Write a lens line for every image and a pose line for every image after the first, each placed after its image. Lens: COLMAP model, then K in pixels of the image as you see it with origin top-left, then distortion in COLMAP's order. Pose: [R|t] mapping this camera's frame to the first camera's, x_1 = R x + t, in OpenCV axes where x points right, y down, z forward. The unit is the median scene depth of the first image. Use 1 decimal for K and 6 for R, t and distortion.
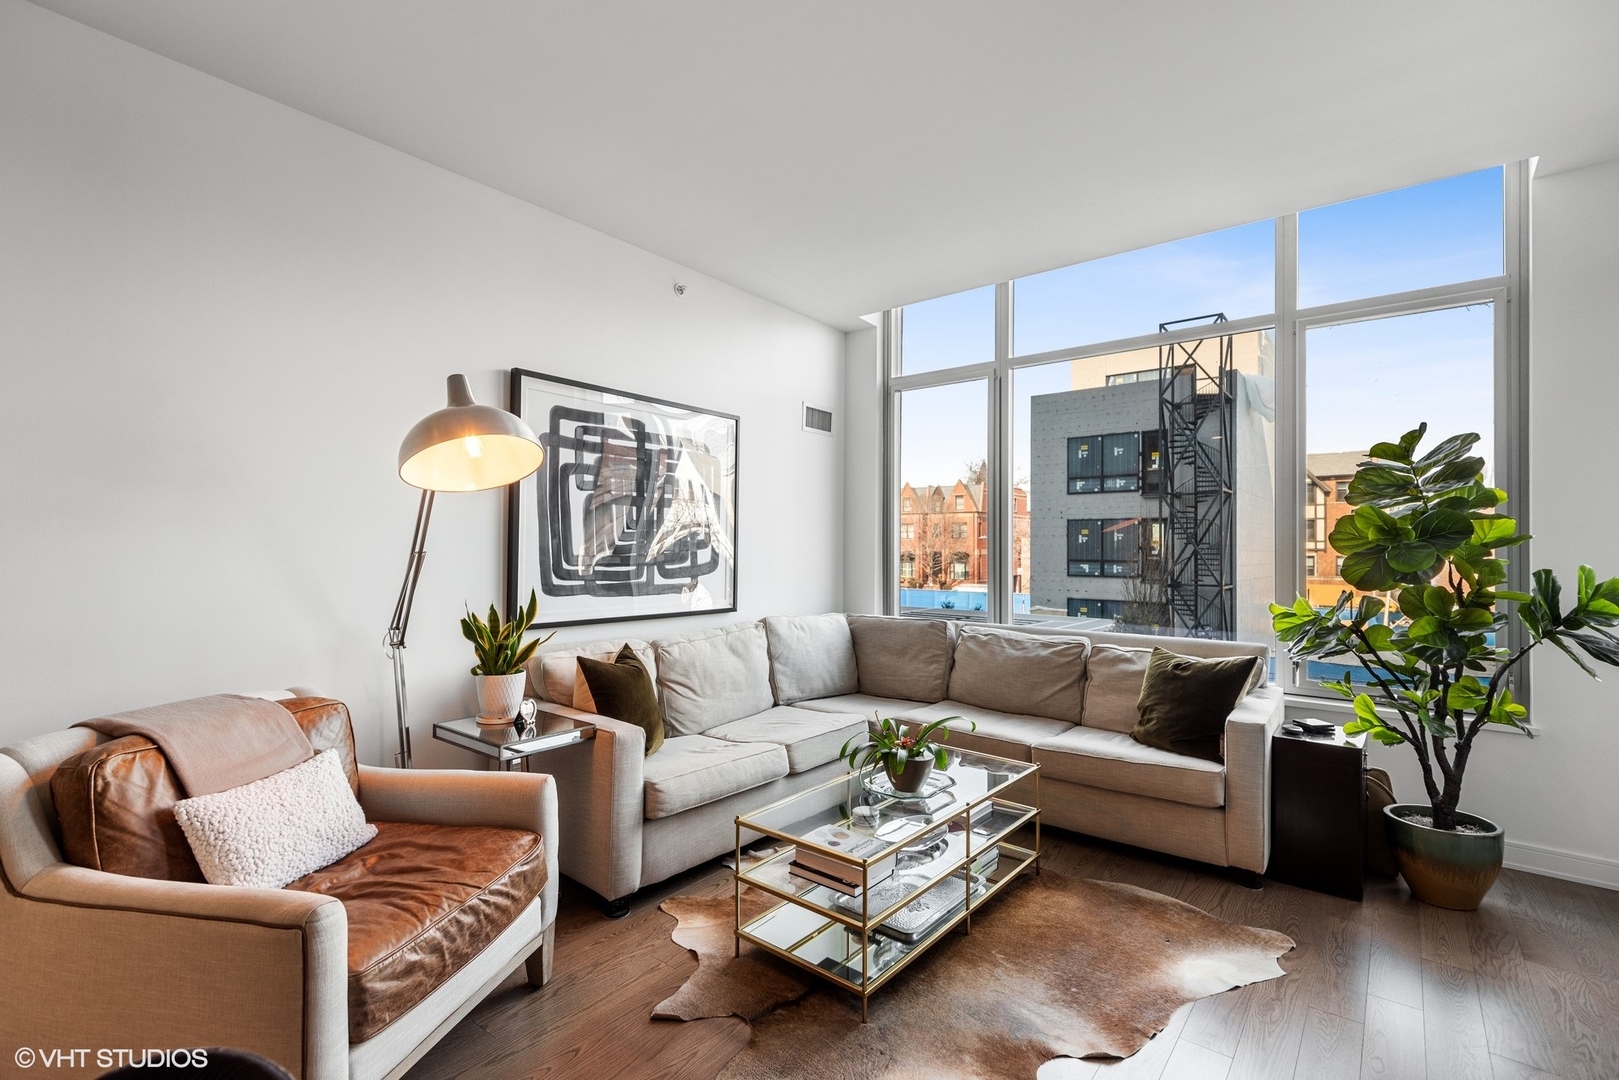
lens RADIAL K [[734.1, 0, 804.3], [0, 734.1, 537.1], [0, 0, 1]] dist [0.029837, -0.017920]
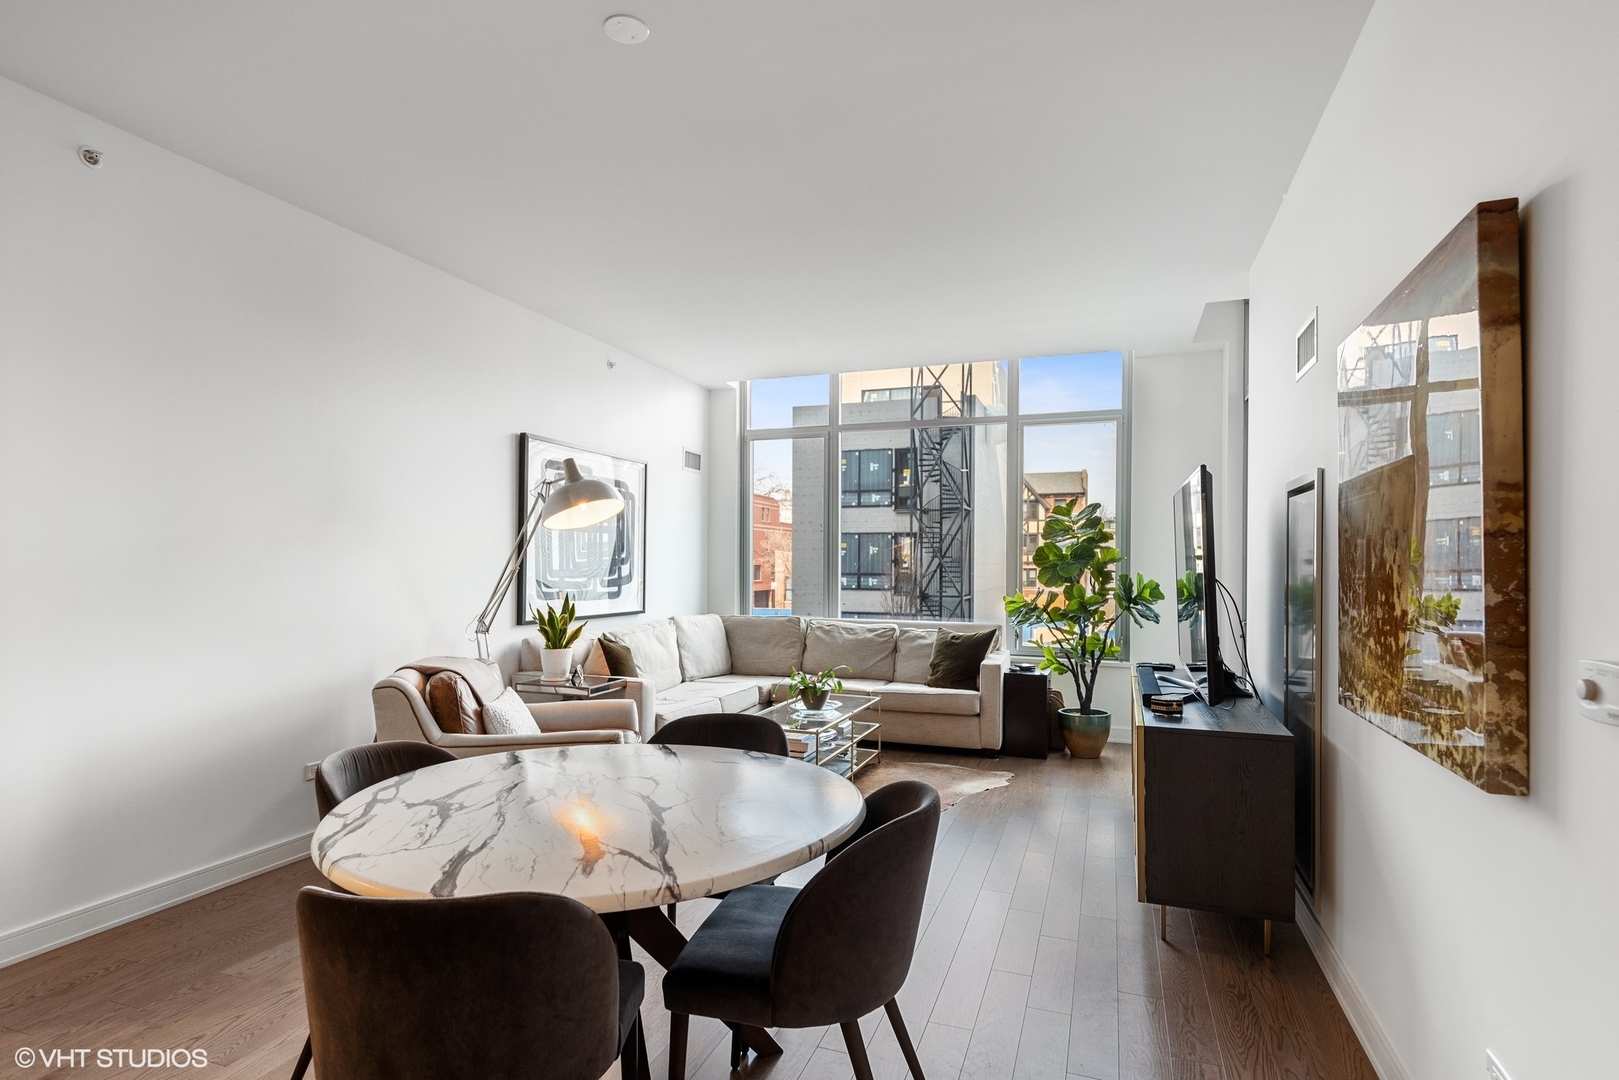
lens RADIAL K [[832.7, 0, 794.9], [0, 832.7, 561.0], [0, 0, 1]] dist [0.029821, -0.000444]
pose [[0.949328, -0.000523, 0.314286, -0.305973], [-0.004180, 0.999889, 0.014289, -0.012505], [-0.314259, -0.014878, 0.949221, -0.475954]]
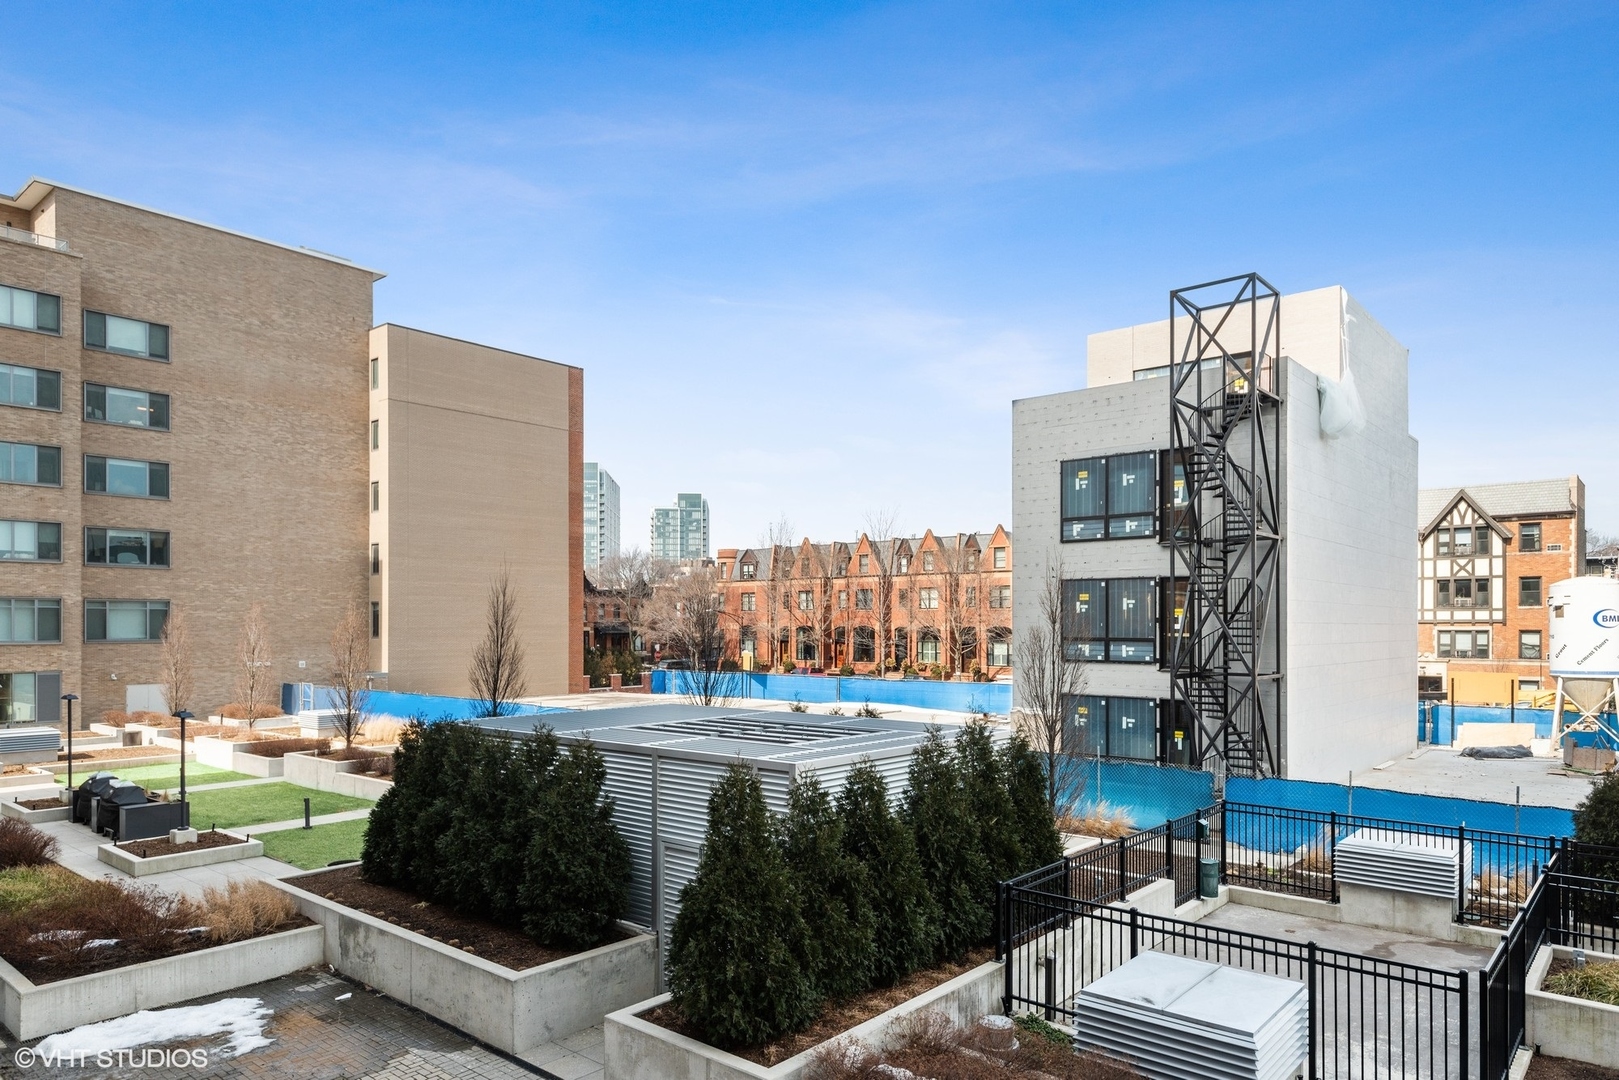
lens RADIAL K [[1014.7, 0, 804.2], [0, 1014.7, 624.1], [0, 0, 1]] dist [0.002229, 0.001366]
pose [[0.999195, -0.004294, -0.039875, 1.180868], [0.004934, 0.999860, 0.015962, 0.011809], [0.039801, -0.016146, 0.999077, 0.314730]]
